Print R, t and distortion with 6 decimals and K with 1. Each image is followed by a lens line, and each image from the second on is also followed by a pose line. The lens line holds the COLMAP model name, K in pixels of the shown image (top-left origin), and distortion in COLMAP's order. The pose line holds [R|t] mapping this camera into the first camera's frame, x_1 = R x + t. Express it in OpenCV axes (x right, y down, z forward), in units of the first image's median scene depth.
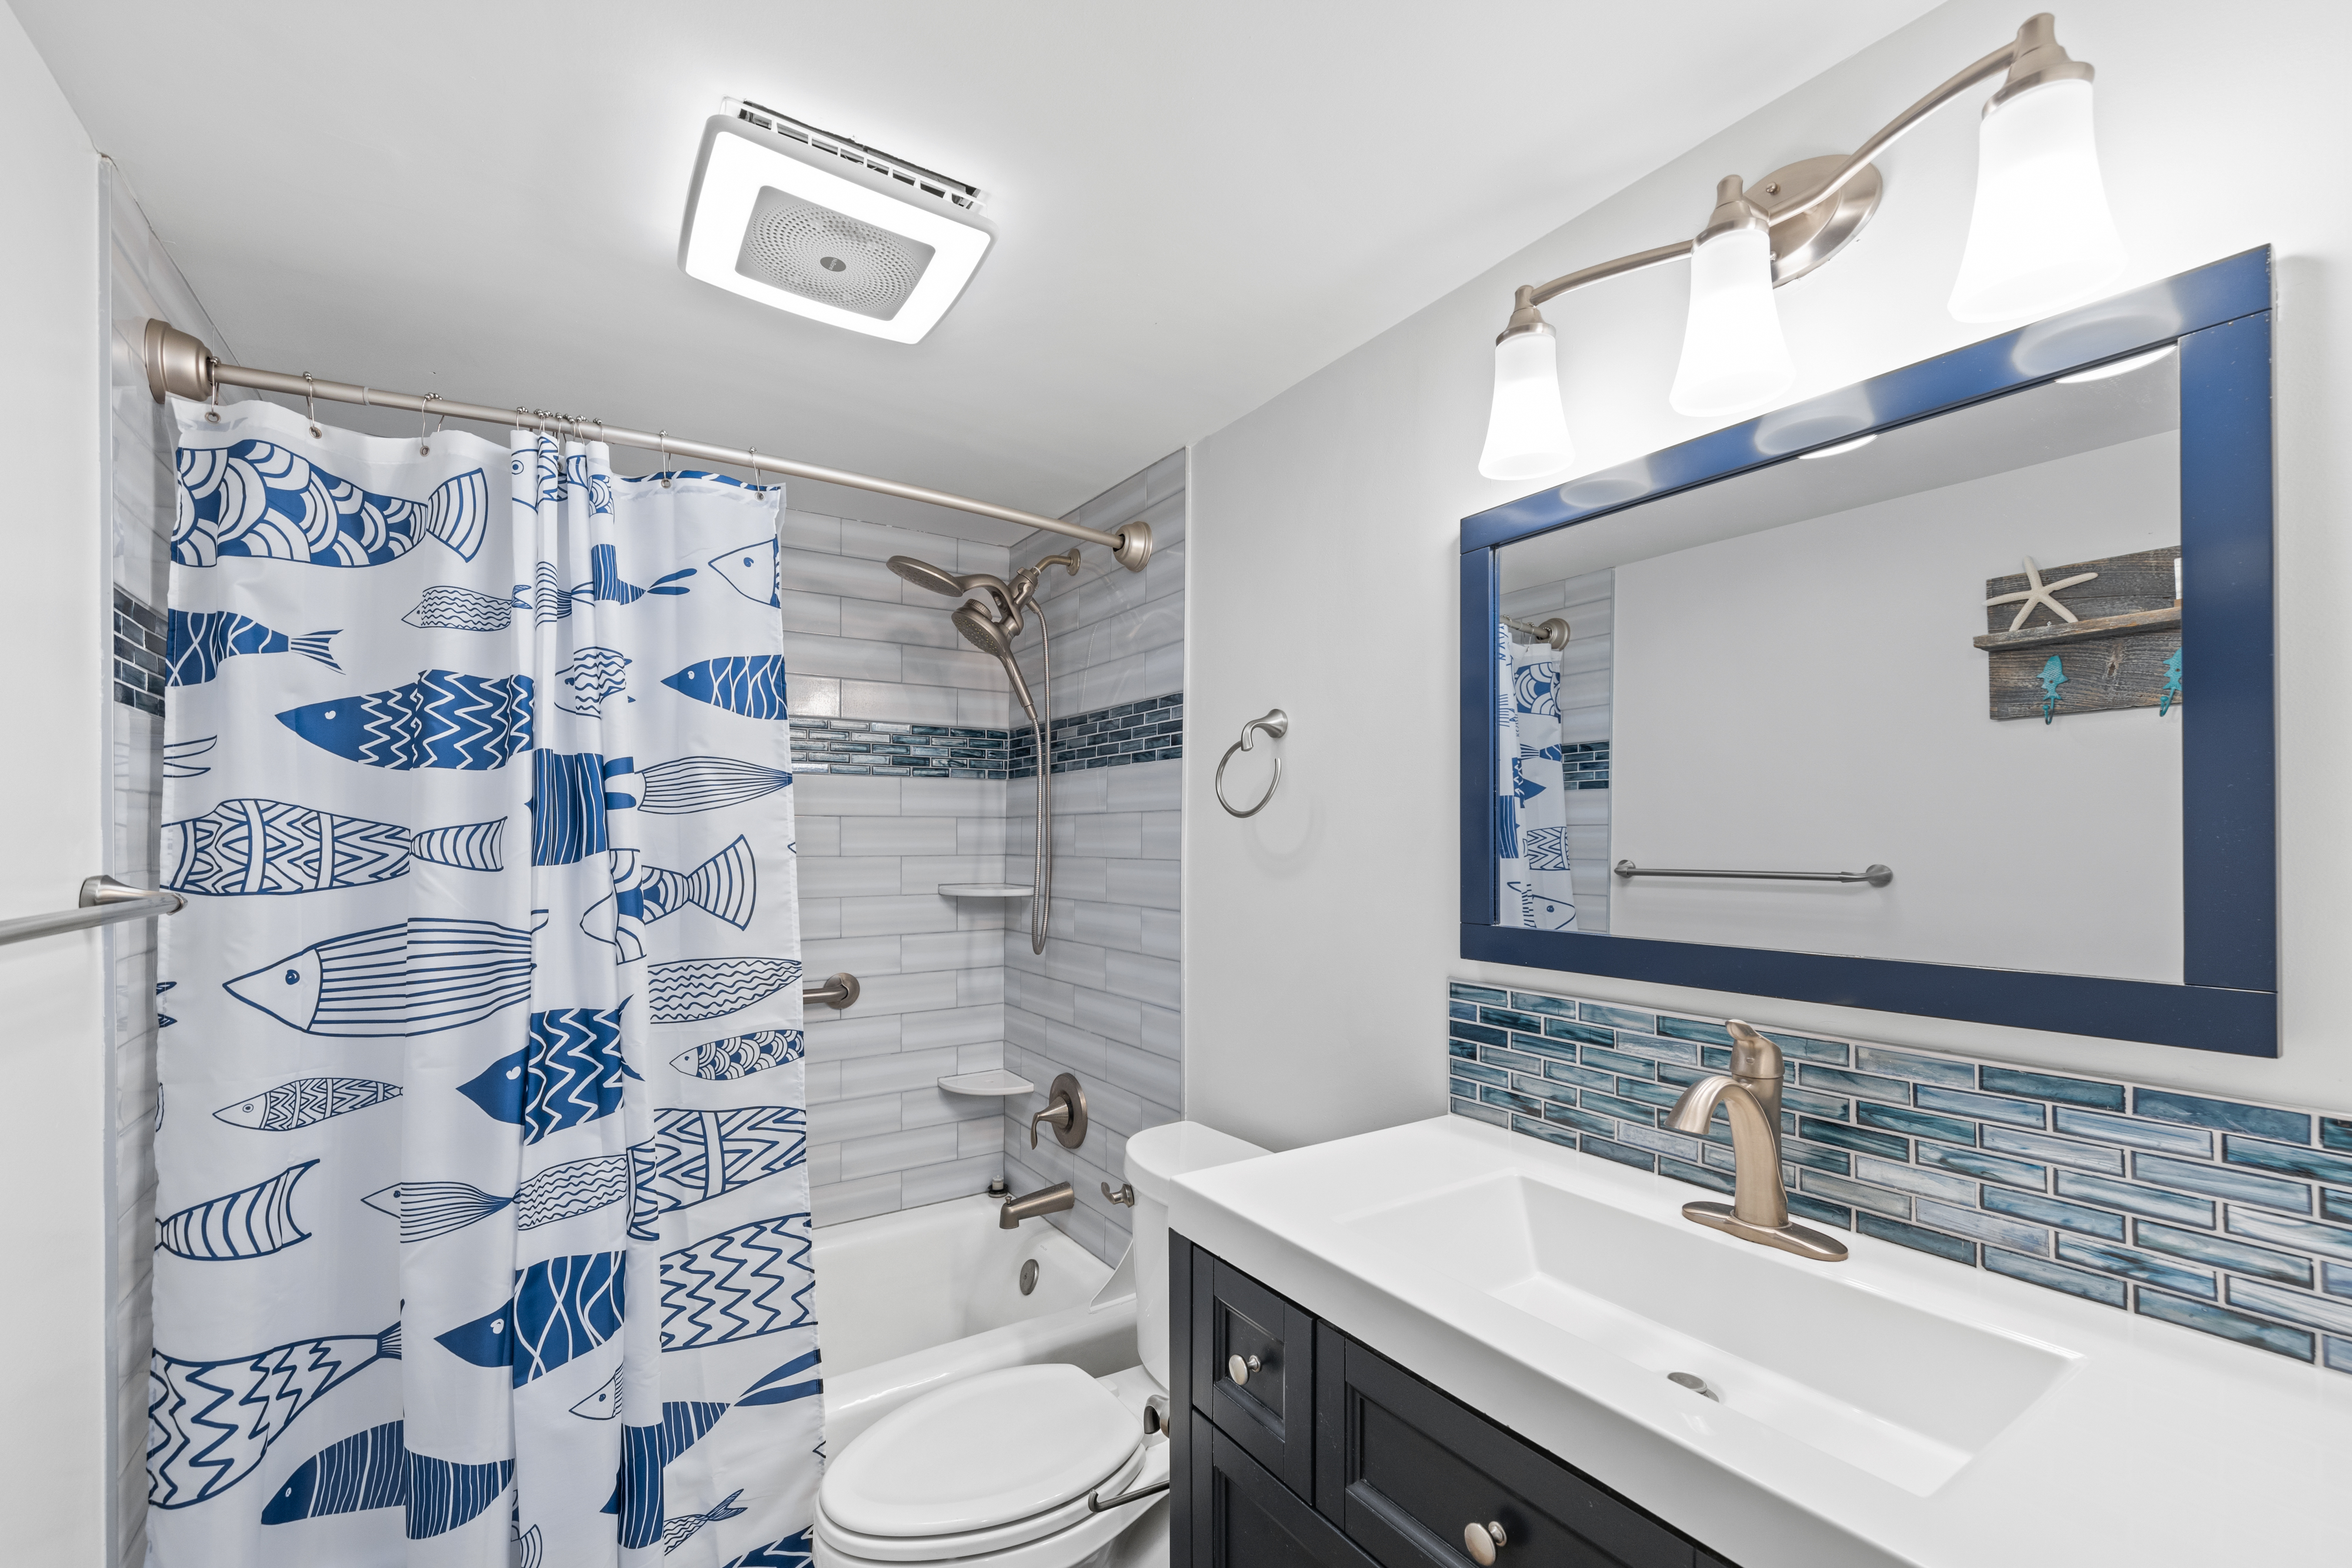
lens RADIAL K [[991.2, 0, 1179.6], [0, 991.2, 833.3], [0, 0, 1]] dist [0.000590, 0.000066]
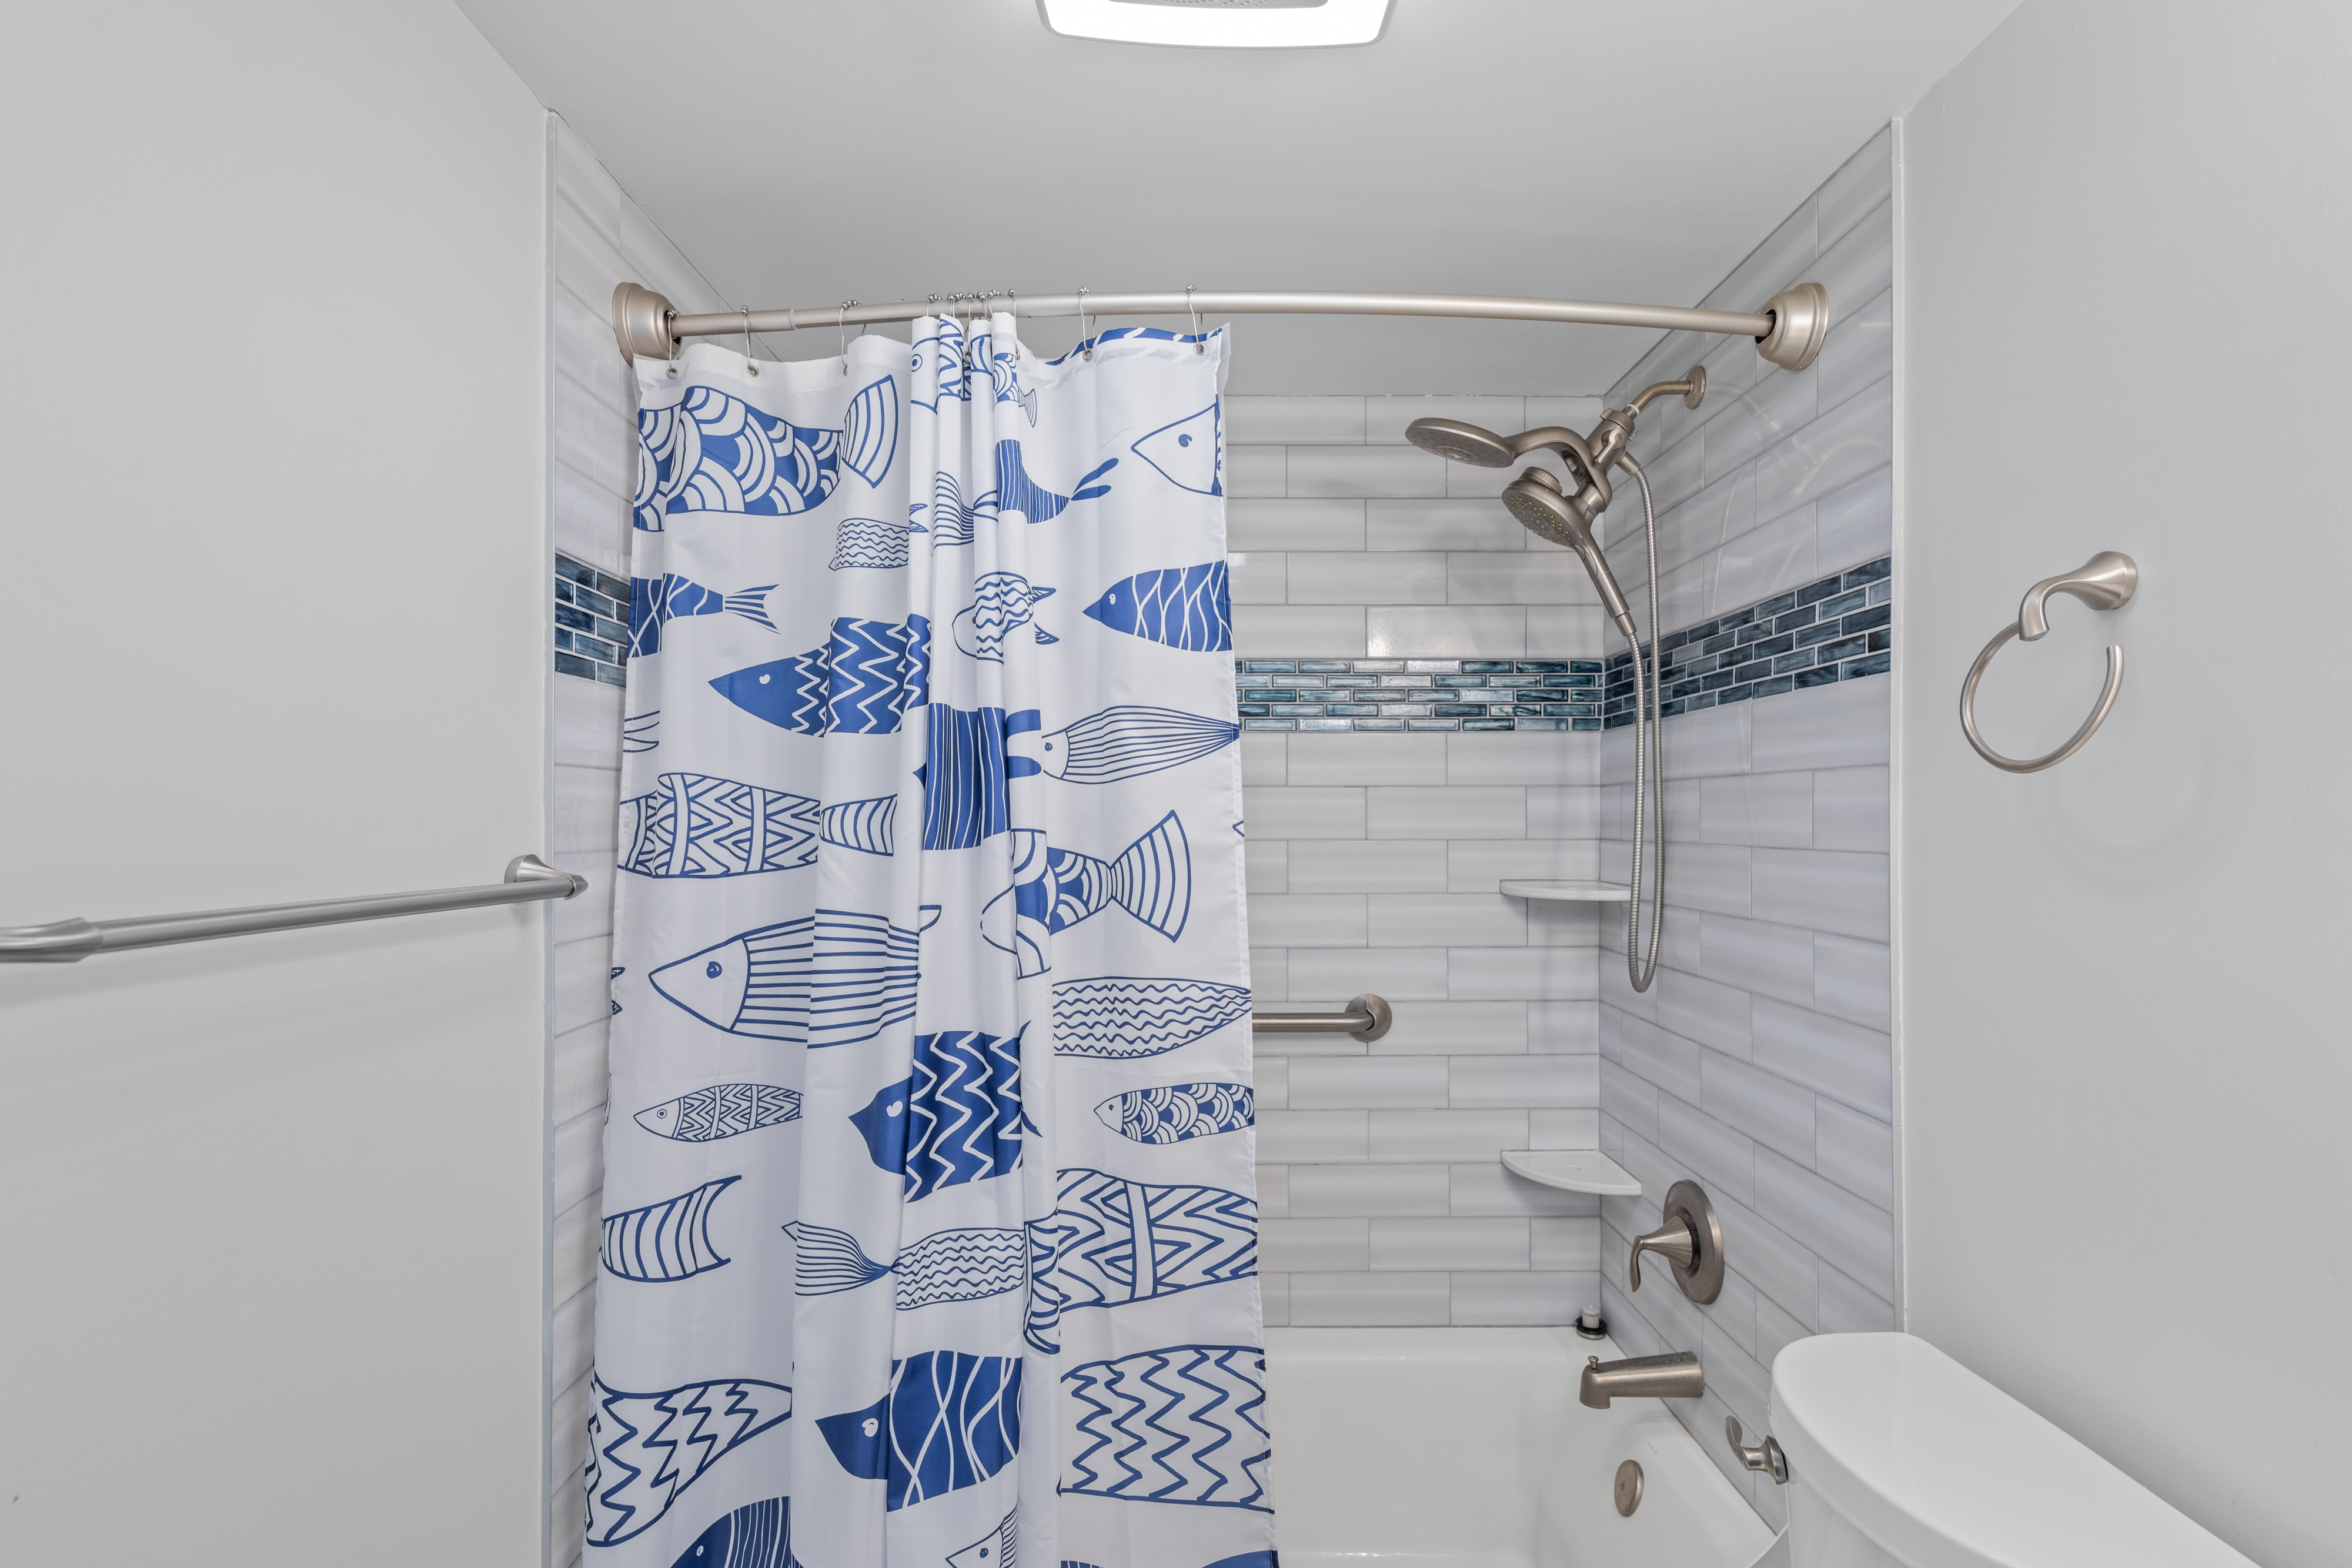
lens RADIAL K [[1137.3, 0, 1178.0], [0, 1137.3, 797.5], [0, 0, 1]] dist [0.001582, 0.000286]
pose [[0.837210, -0.010126, -0.546788, 0.022754], [0.003698, 0.999911, -0.012855, 0.002923], [0.546869, 0.008740, 0.837173, 0.328856]]
